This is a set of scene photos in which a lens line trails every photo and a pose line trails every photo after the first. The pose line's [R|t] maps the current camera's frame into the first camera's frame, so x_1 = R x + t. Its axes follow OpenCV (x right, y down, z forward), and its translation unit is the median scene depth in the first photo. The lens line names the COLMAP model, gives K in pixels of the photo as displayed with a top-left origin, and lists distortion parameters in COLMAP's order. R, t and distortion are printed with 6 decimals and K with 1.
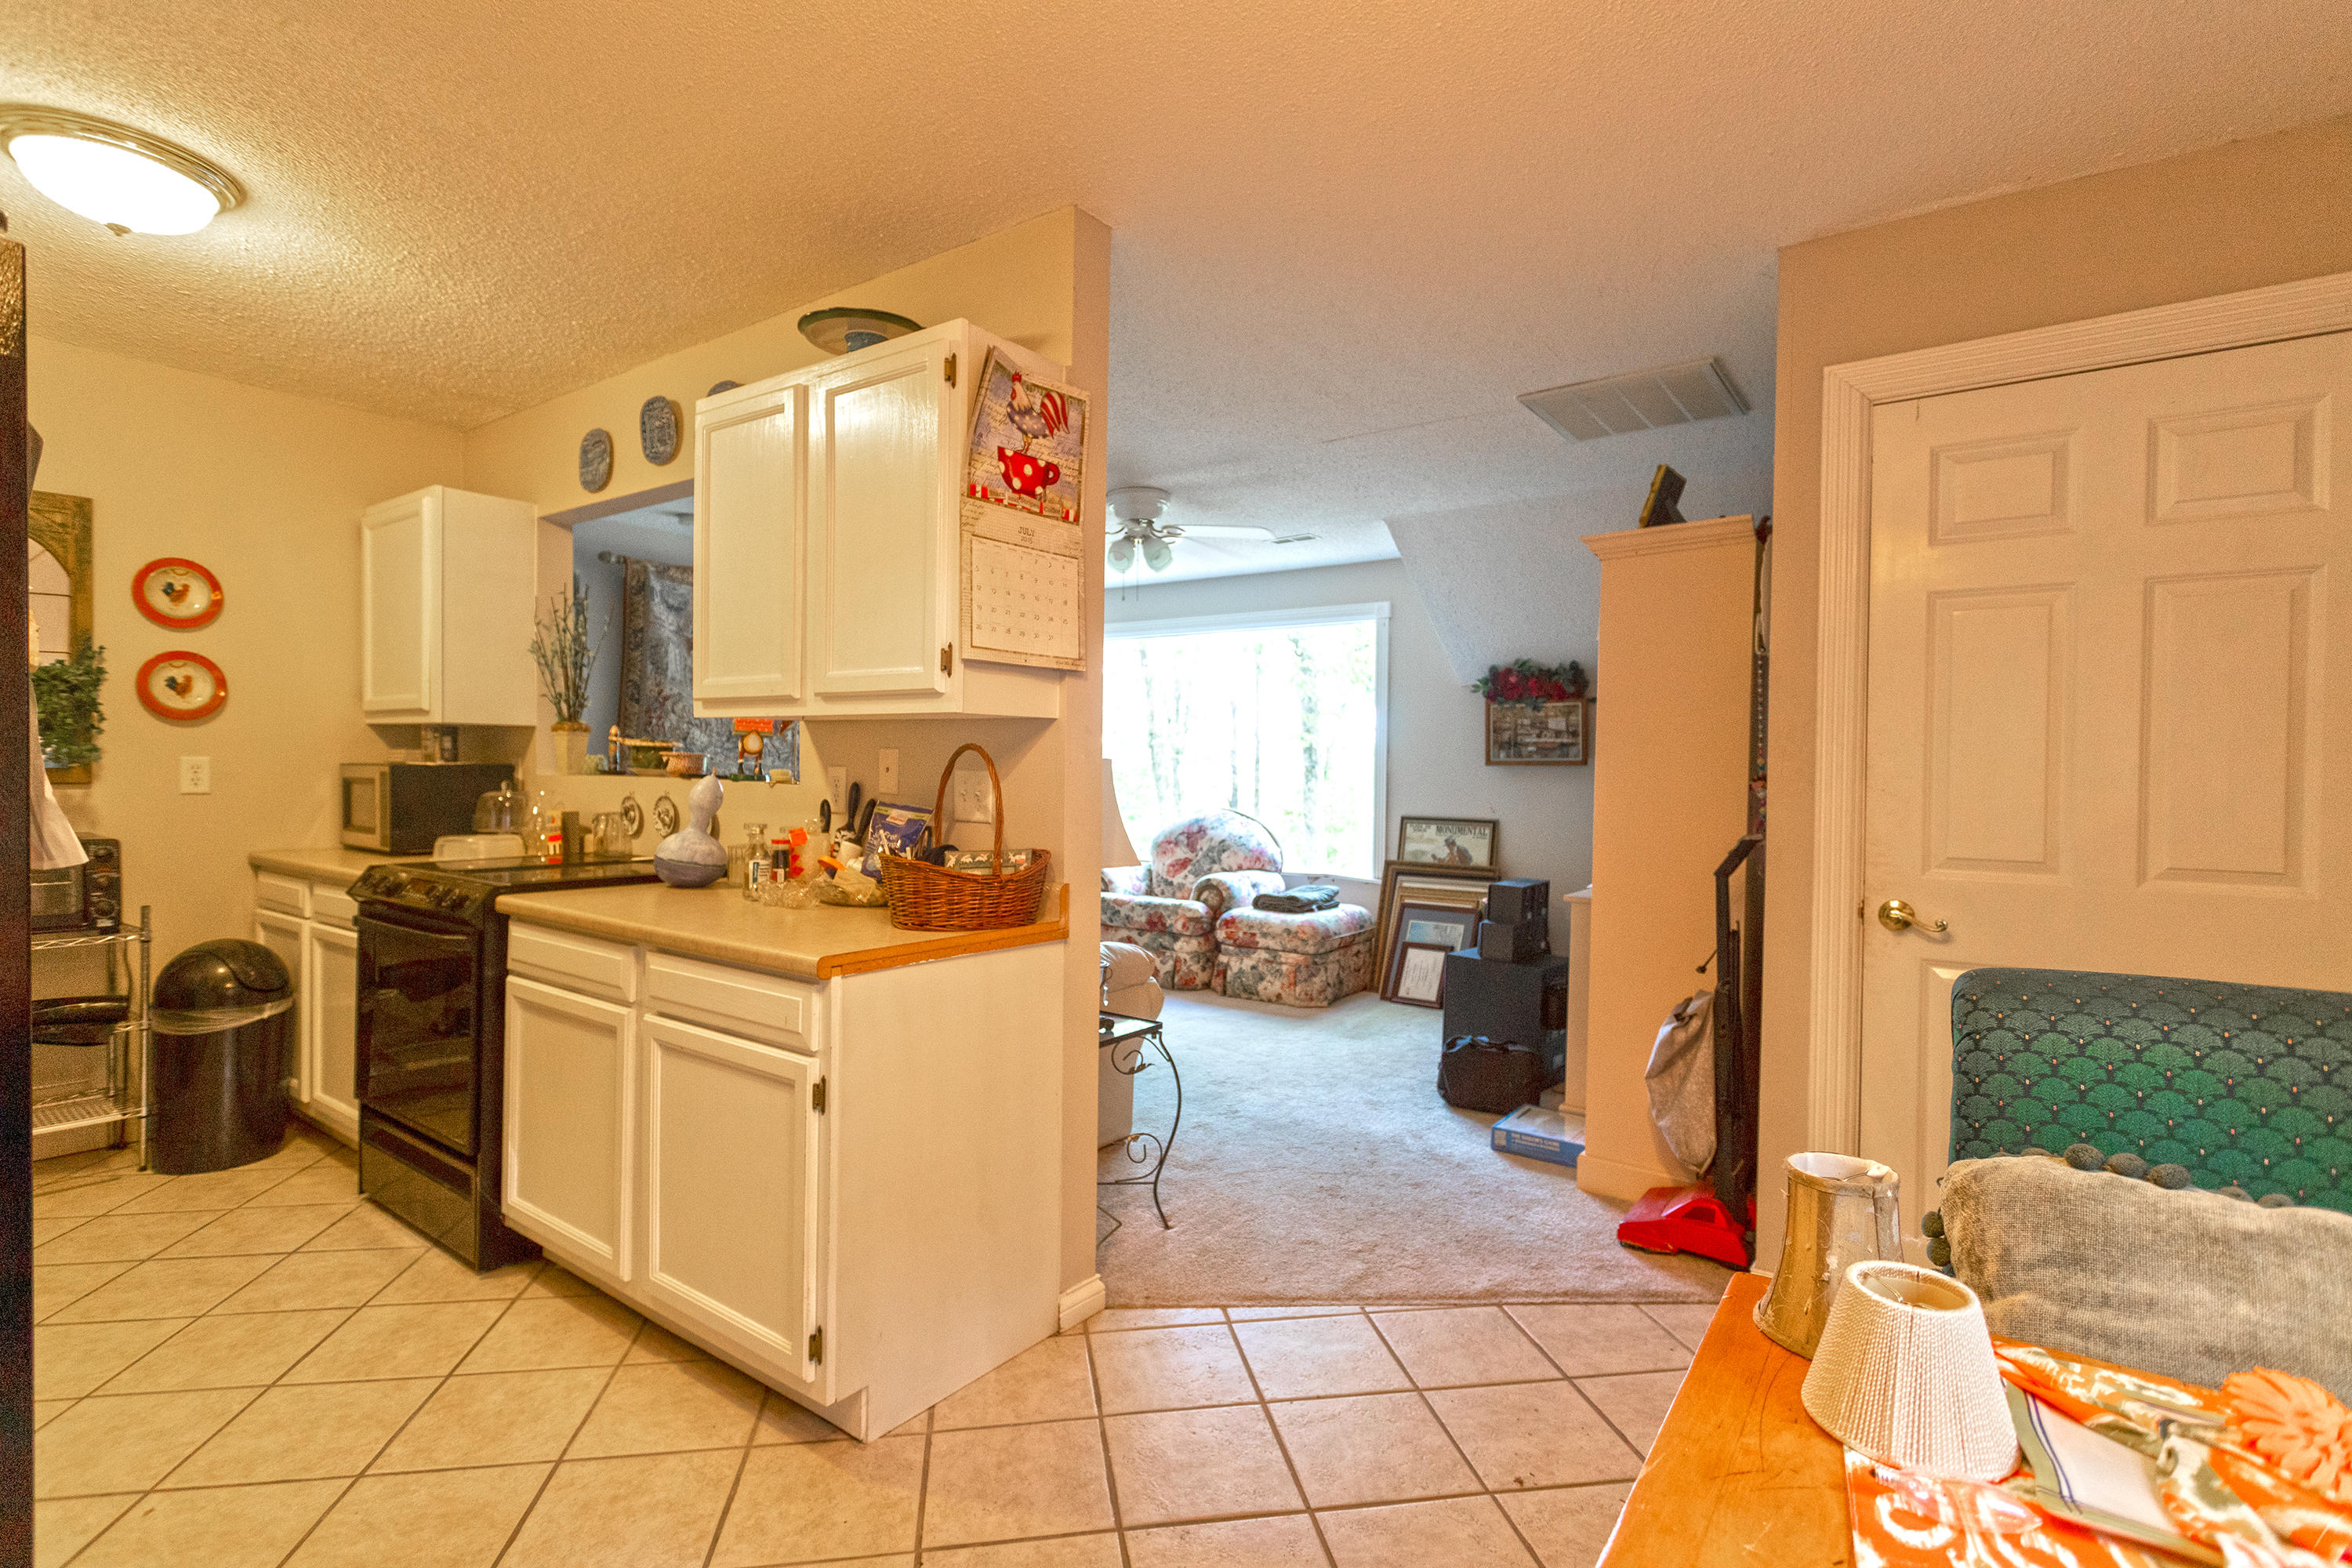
lens RADIAL K [[1154.5, 0, 1167.9], [0, 1154.5, 777.6], [0, 0, 1]] dist [-0.001185, -0.001241]
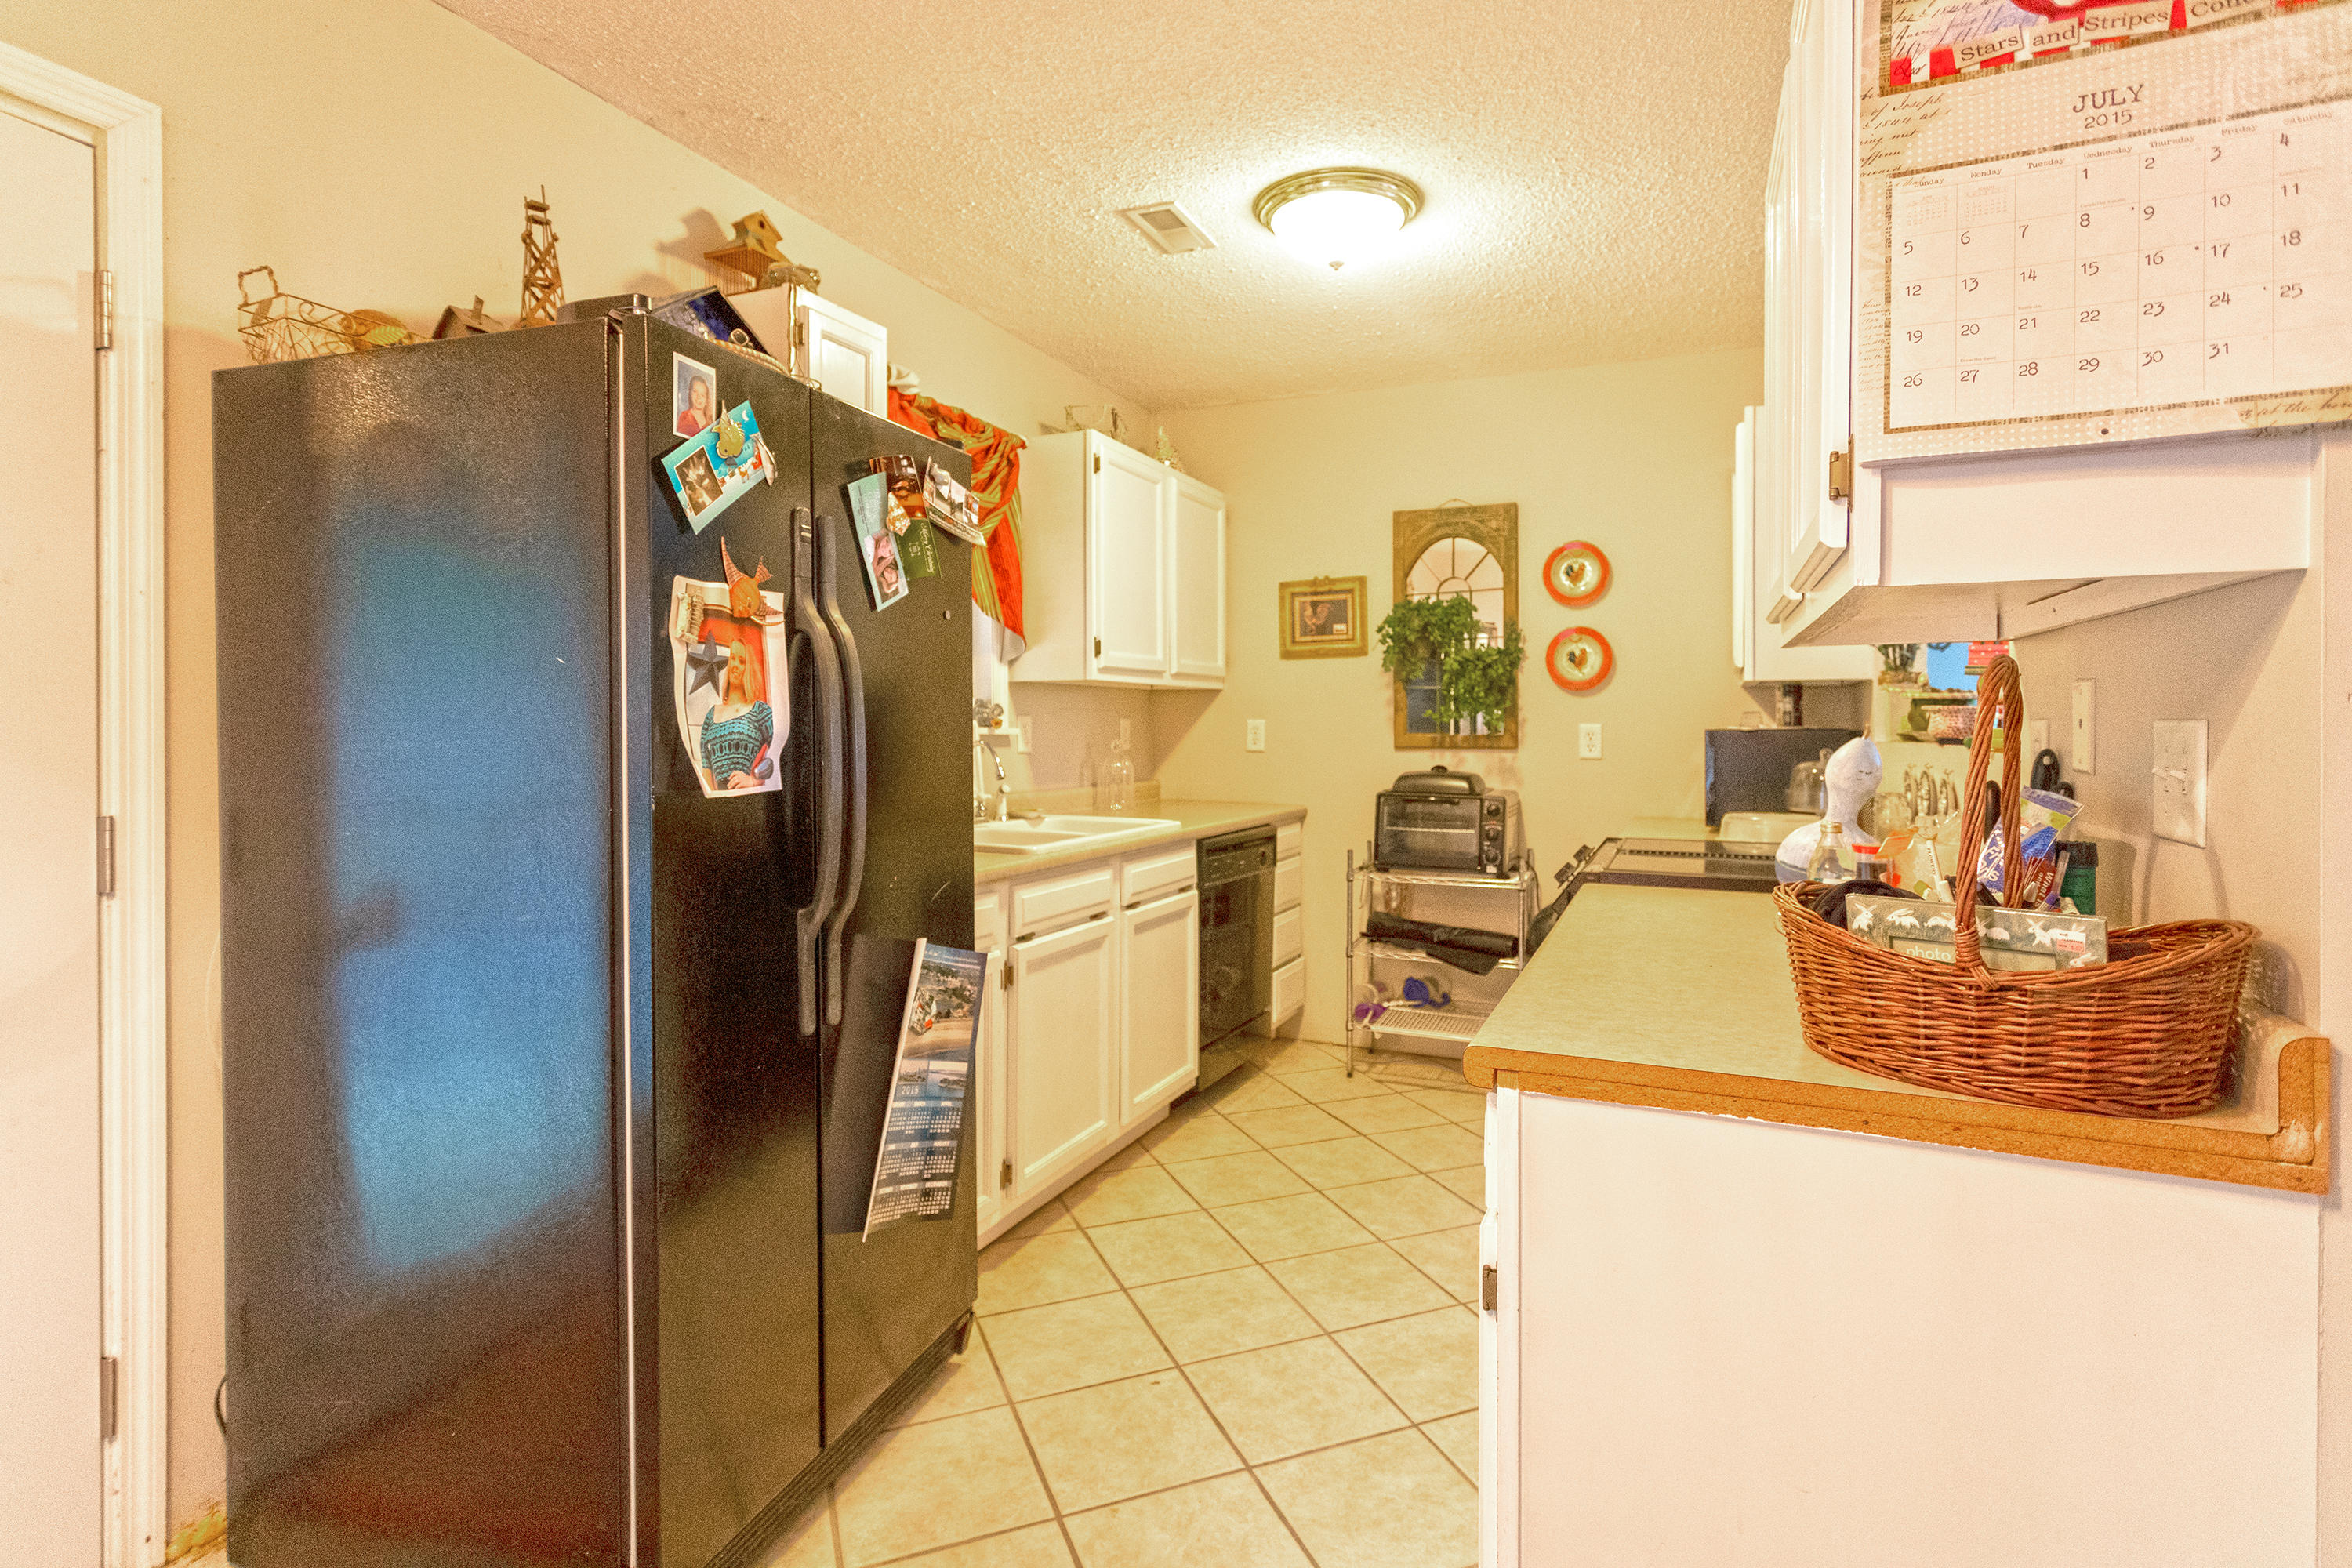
lens RADIAL K [[1154.5, 0, 1151.1], [0, 1154.5, 731.1], [0, 0, 1]] dist [-0.001185, -0.001241]
pose [[0.201500, -0.009916, -0.979438, 0.136016], [-0.008397, 0.999895, -0.011851, 0.004993], [0.979453, 0.010612, 0.201395, 0.436214]]
